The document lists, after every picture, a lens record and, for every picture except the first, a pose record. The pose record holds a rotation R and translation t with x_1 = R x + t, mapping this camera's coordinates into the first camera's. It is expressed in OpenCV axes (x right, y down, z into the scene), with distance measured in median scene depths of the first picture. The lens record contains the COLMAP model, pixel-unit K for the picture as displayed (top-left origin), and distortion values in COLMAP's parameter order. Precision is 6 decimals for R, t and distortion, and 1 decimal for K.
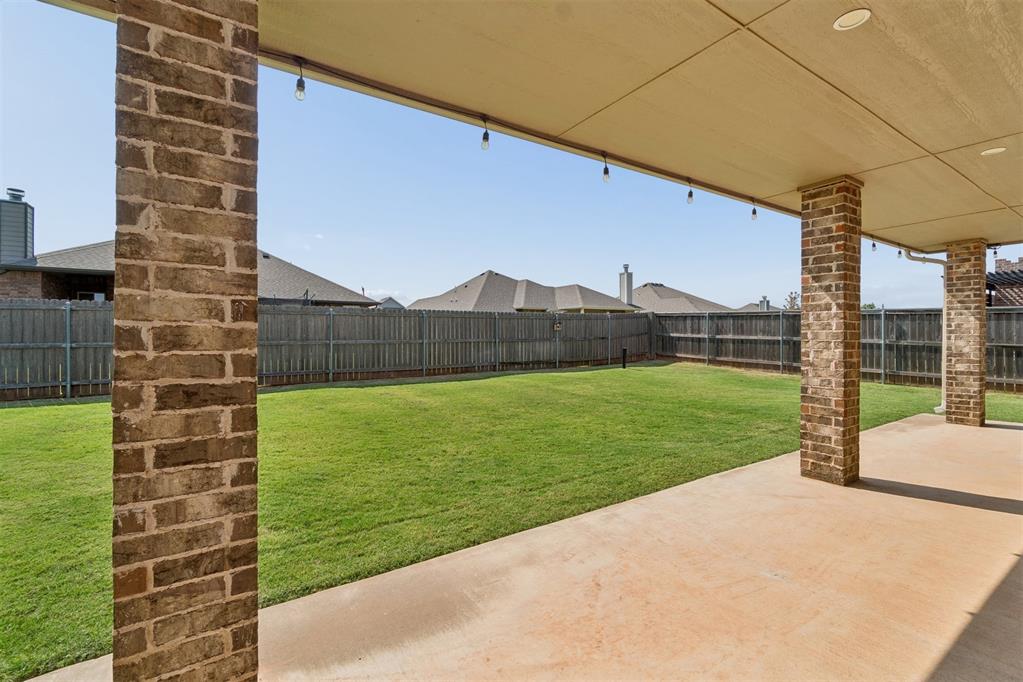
lens RADIAL K [[440.7, 0, 509.6], [0, 440.7, 337.4], [0, 0, 1]] dist [-0.009046, 0.001851]
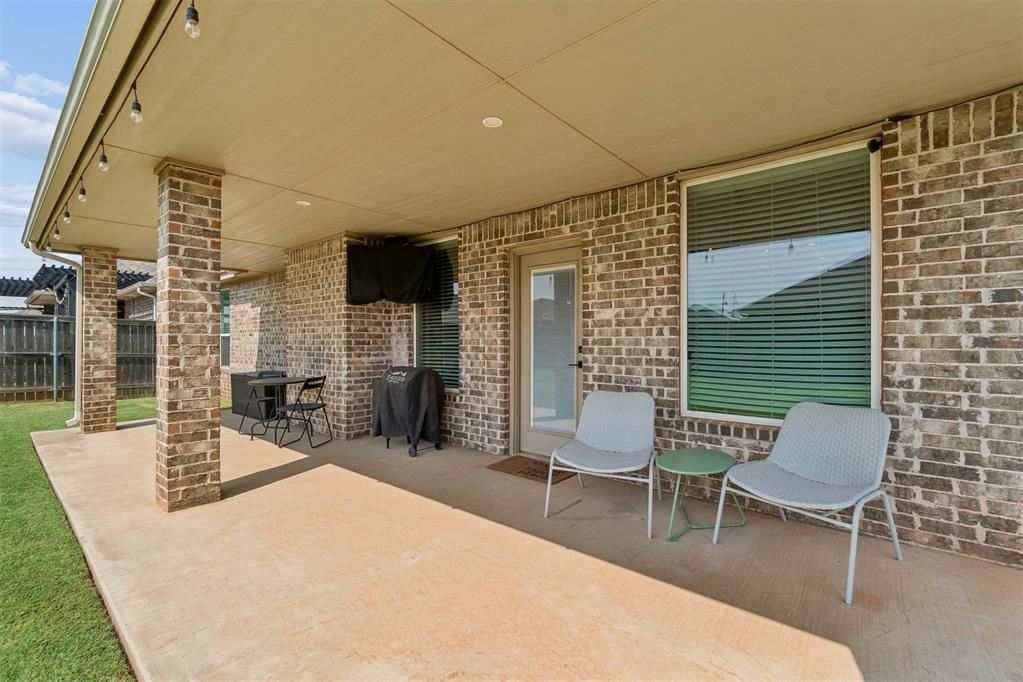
lens RADIAL K [[440.7, 0, 511.3], [0, 440.7, 341.3], [0, 0, 1]] dist [-0.009046, 0.001851]
pose [[-0.286623, 0.006066, 0.958024, -0.300233], [0.007494, 0.999964, -0.004090, 0.007181], [-0.958014, 0.006008, -0.286658, 0.633822]]
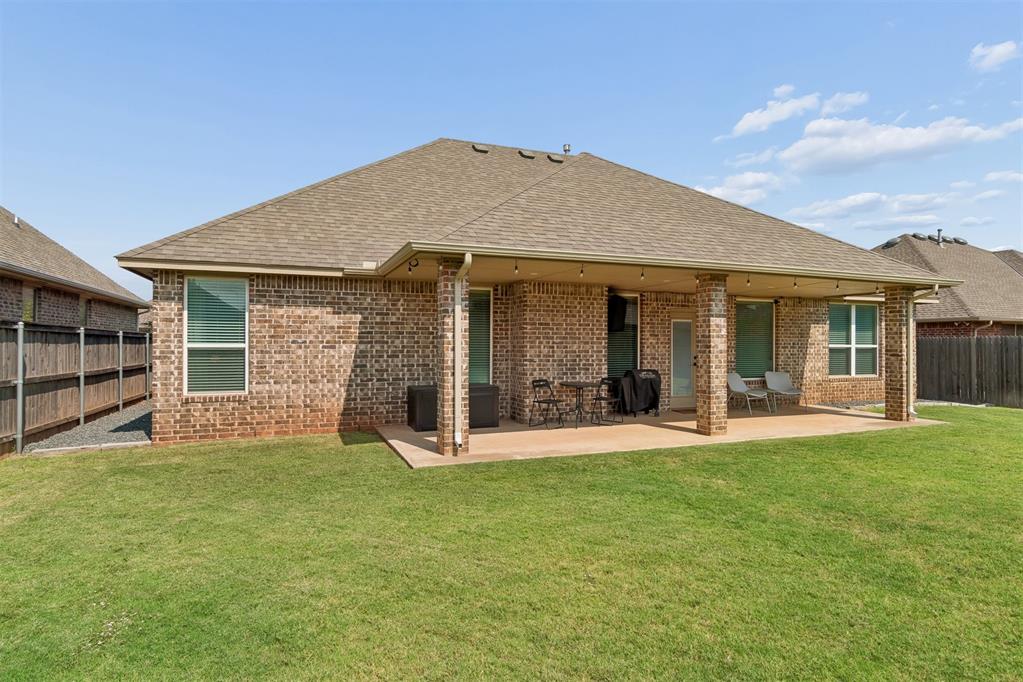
lens RADIAL K [[560.6, 0, 511.5], [0, 560.6, 341.7], [0, 0, 1]] dist [-0.000298, -0.000014]
pose [[-0.979529, 0.000097, 0.201301, 0.767415], [0.000058, 1.000000, -0.000199, -0.049795], [-0.201301, -0.000183, -0.979529, 2.848347]]
